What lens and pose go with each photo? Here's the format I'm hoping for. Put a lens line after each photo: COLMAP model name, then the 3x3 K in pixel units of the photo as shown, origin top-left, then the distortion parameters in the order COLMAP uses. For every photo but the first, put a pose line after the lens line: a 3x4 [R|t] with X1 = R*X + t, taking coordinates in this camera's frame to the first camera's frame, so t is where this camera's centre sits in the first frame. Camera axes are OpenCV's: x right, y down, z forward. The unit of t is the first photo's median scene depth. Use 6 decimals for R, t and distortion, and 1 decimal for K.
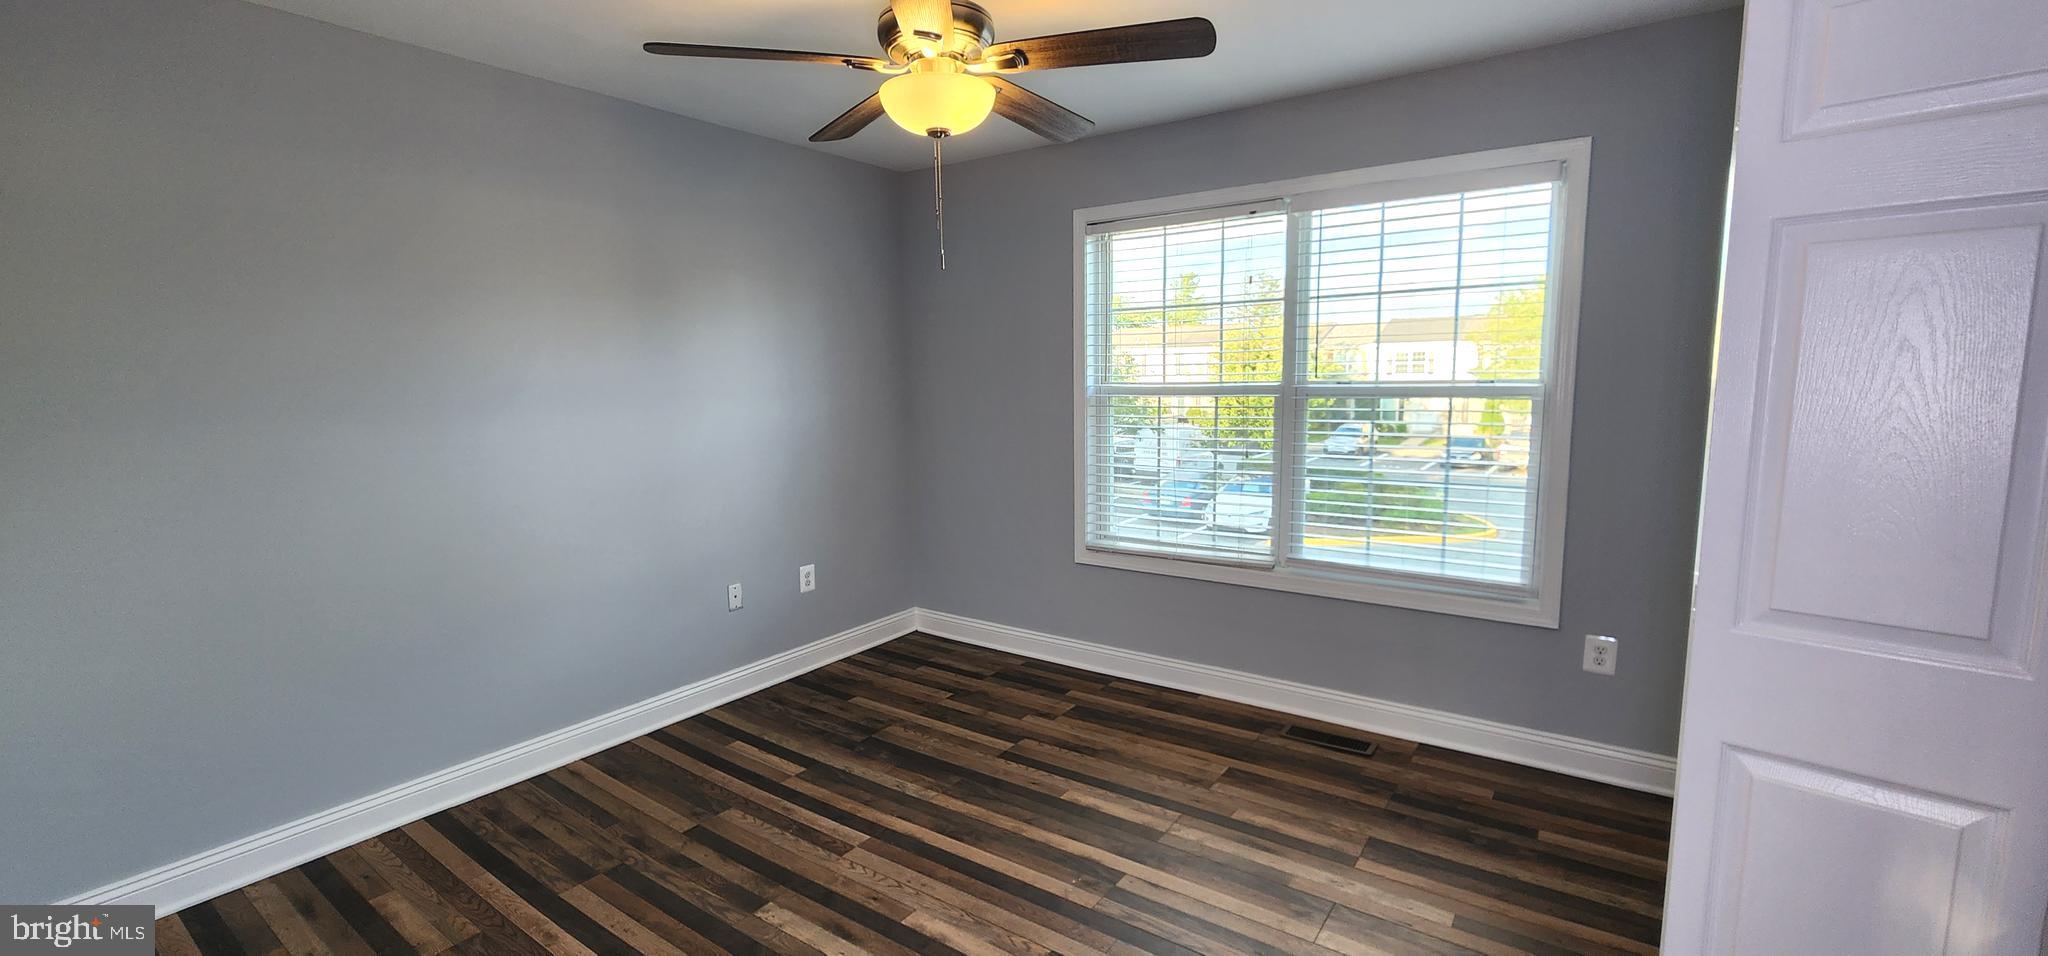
lens RADIAL K [[834.1, 0, 1017.9], [0, 834.1, 474.6], [0, 0, 1]] dist [-0.001535, 0.000143]
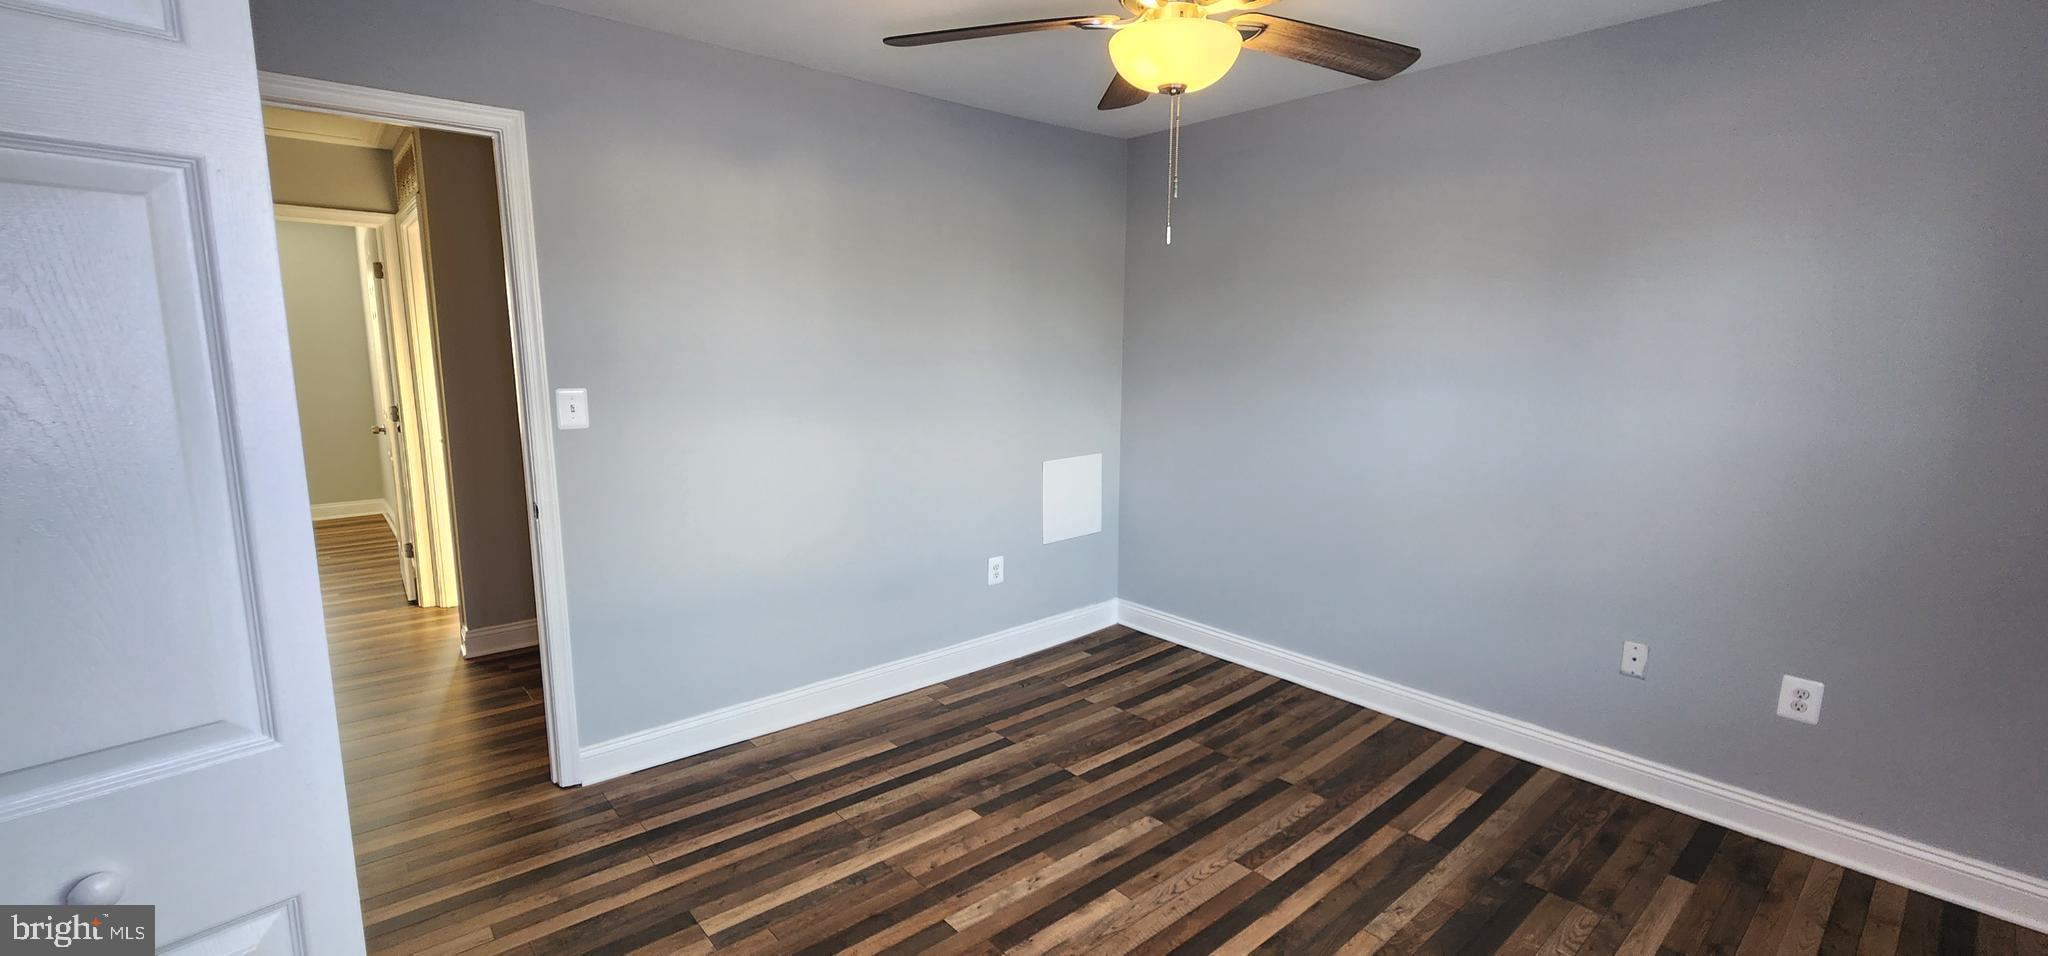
lens RADIAL K [[834.1, 0, 1020.1], [0, 834.1, 473.9], [0, 0, 1]] dist [-0.001535, 0.000143]
pose [[-0.219657, 0.158508, -0.962614, 0.644868], [-0.127768, 0.973540, 0.189462, -0.116688], [0.967174, 0.164608, -0.193592, 0.810591]]
